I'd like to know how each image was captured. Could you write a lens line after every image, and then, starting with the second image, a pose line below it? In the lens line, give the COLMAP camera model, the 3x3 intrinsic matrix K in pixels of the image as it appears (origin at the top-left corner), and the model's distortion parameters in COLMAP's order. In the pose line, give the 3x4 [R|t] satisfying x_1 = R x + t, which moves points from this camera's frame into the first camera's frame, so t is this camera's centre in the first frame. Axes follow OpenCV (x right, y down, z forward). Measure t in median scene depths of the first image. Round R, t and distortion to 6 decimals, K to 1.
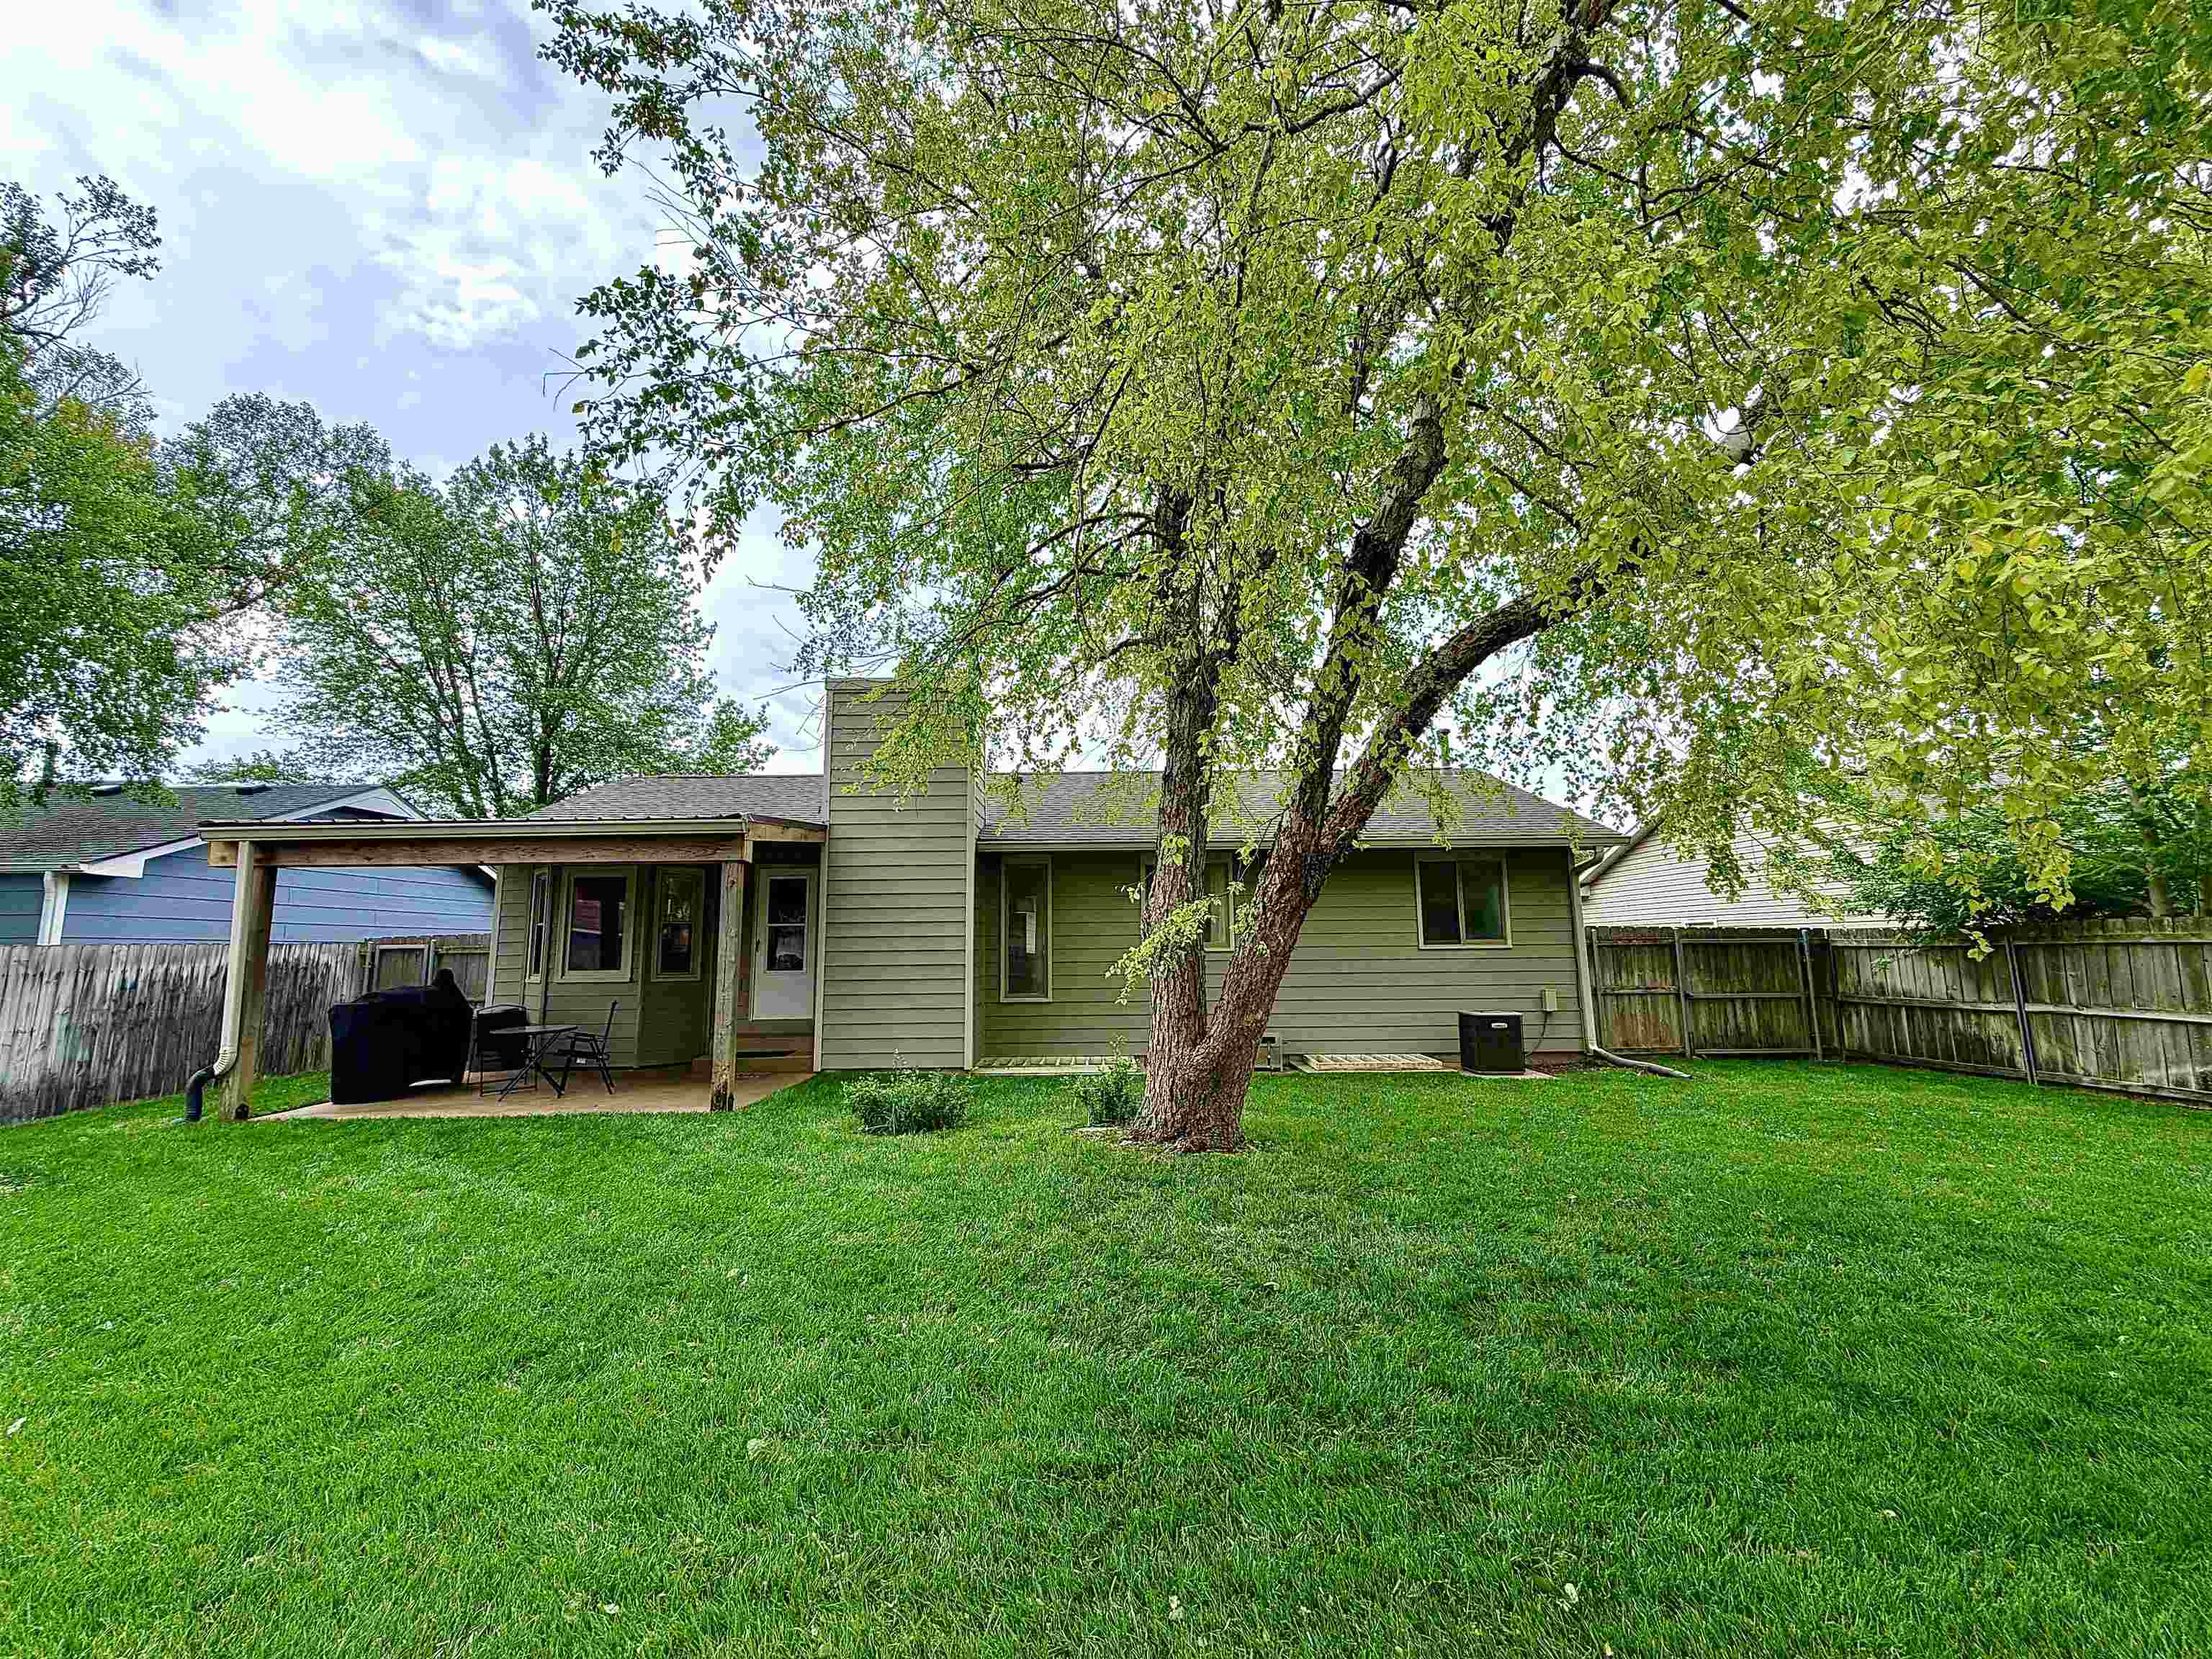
lens RADIAL K [[880.4, 0, 1096.1], [0, 880.4, 832.8], [0, 0, 1]] dist [-0.000466, 0.000288]
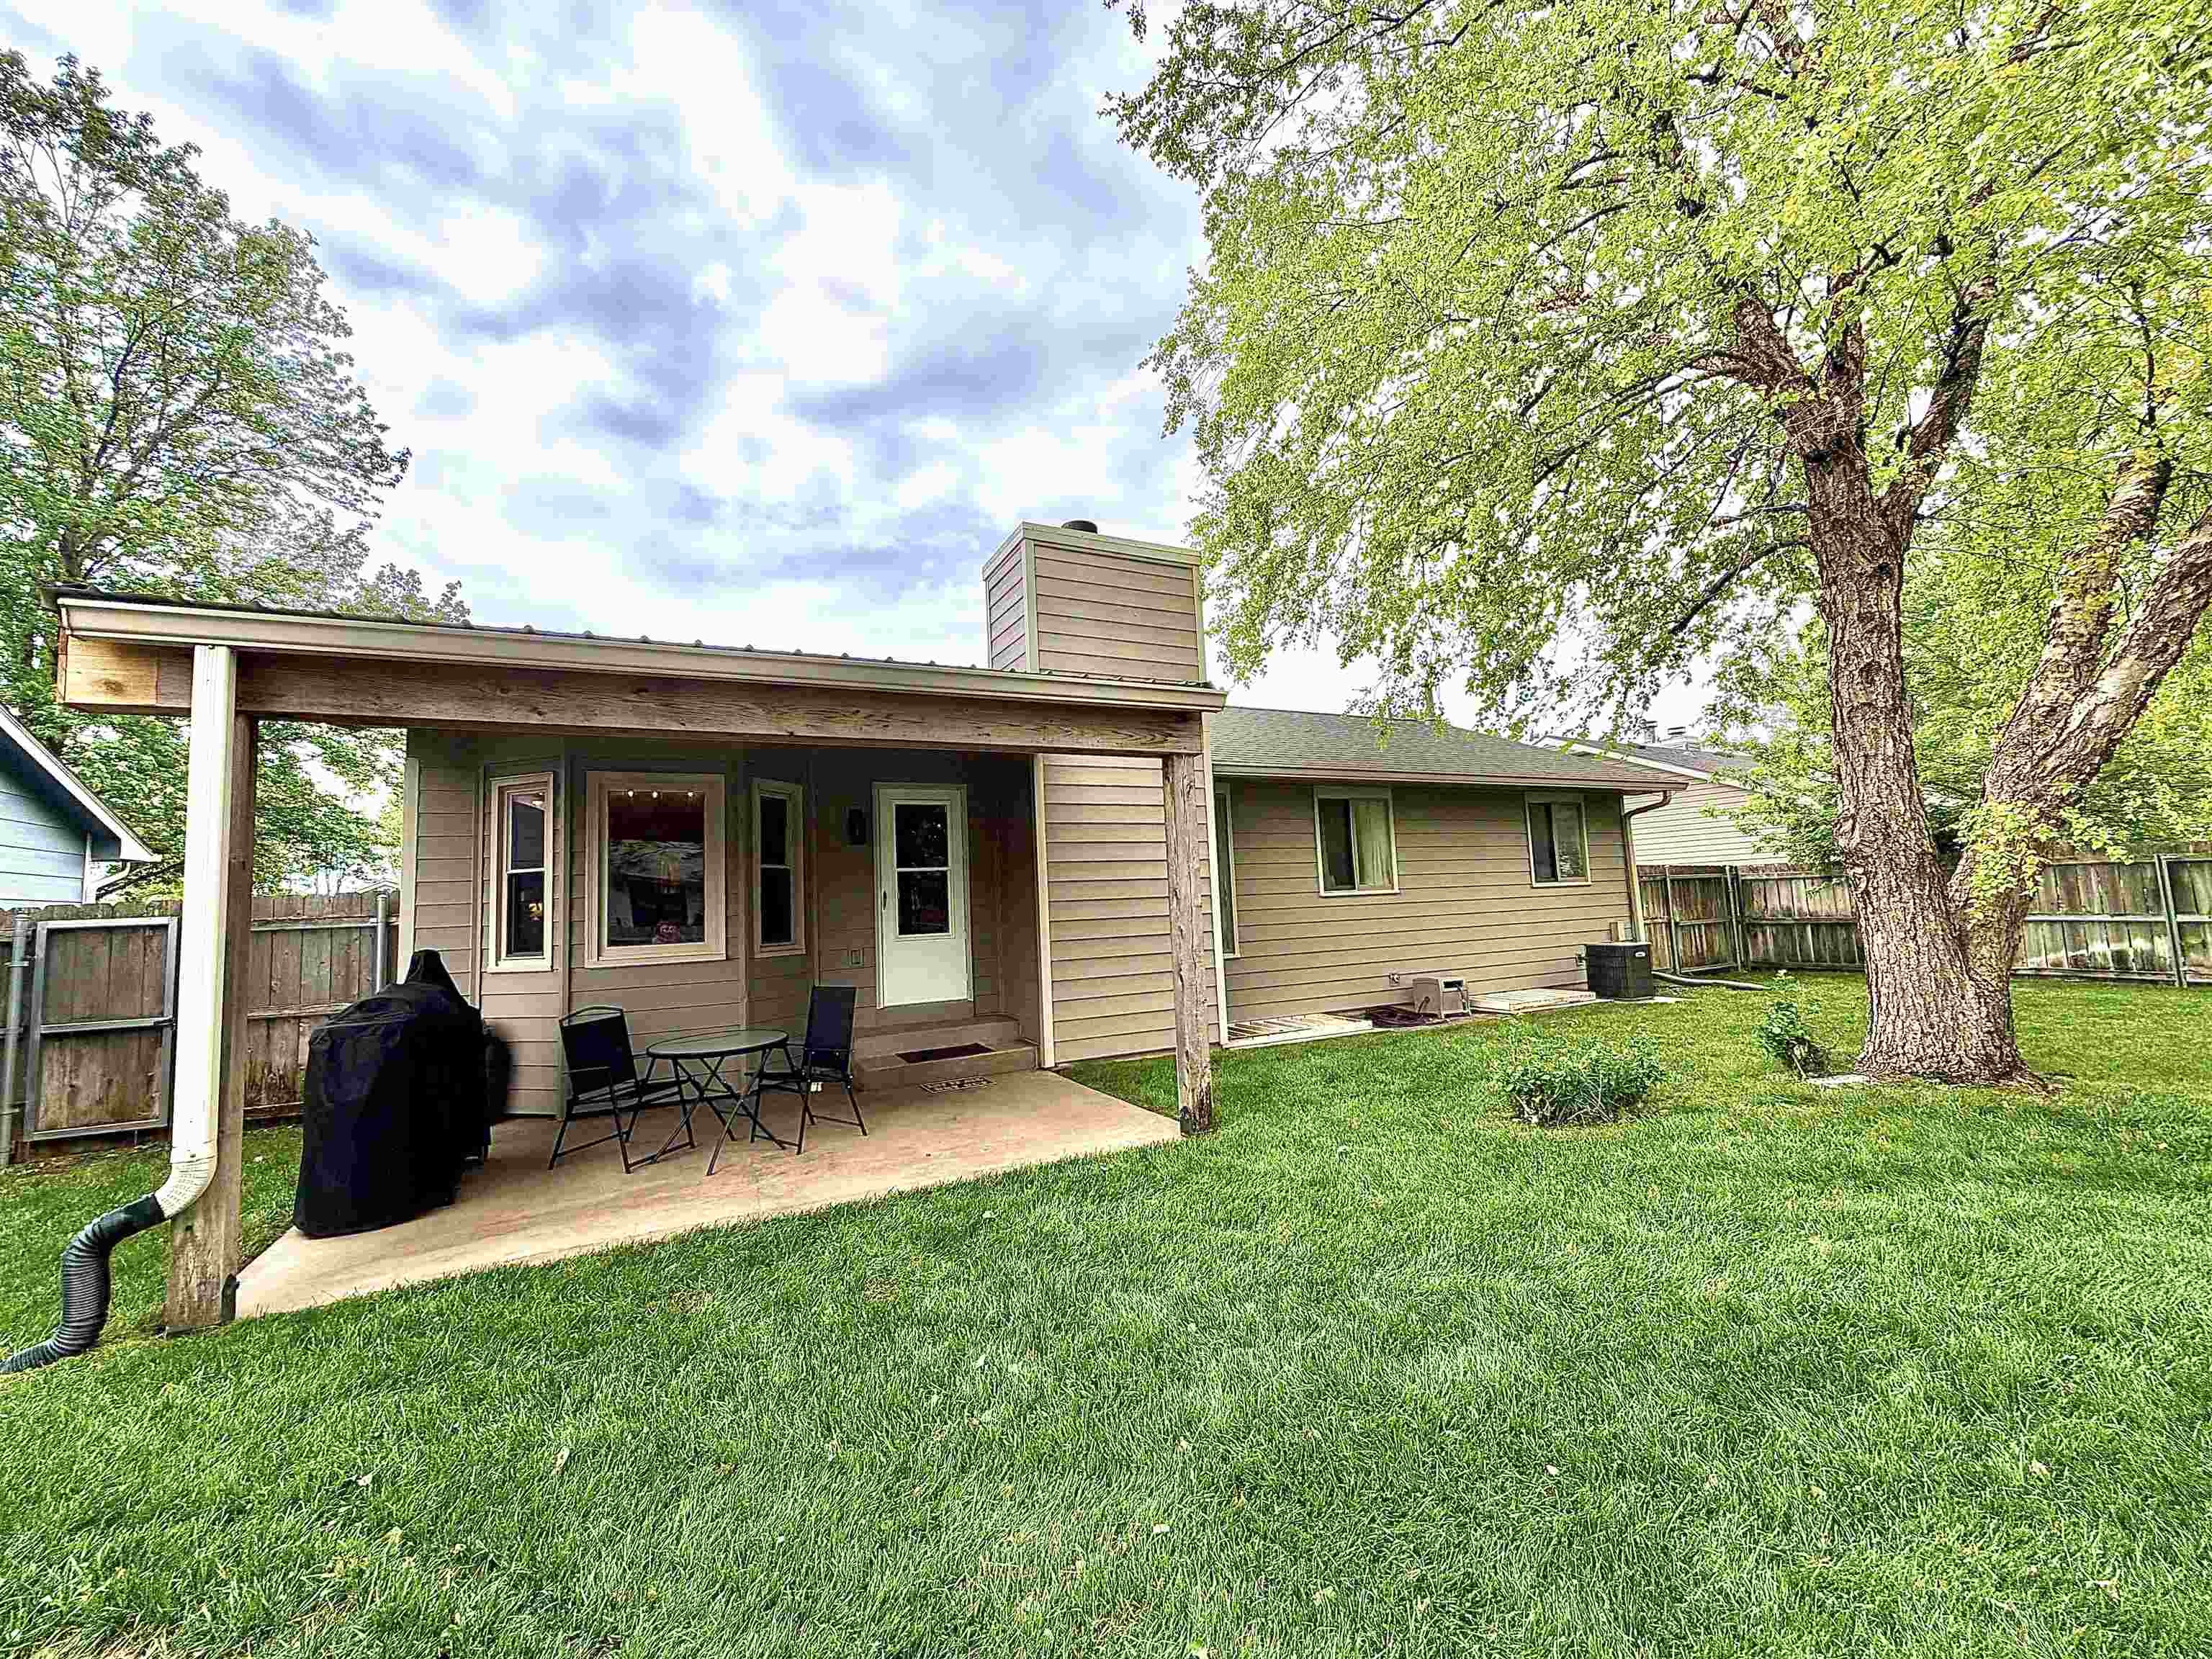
lens RADIAL K [[880.4, 0, 1106.0], [0, 880.4, 822.7], [0, 0, 1]] dist [-0.000466, 0.000288]
pose [[0.895765, 0.013952, 0.444308, -0.535795], [-0.024995, 0.999507, 0.019007, 0.050610], [-0.443824, -0.028131, 0.895672, 0.306072]]
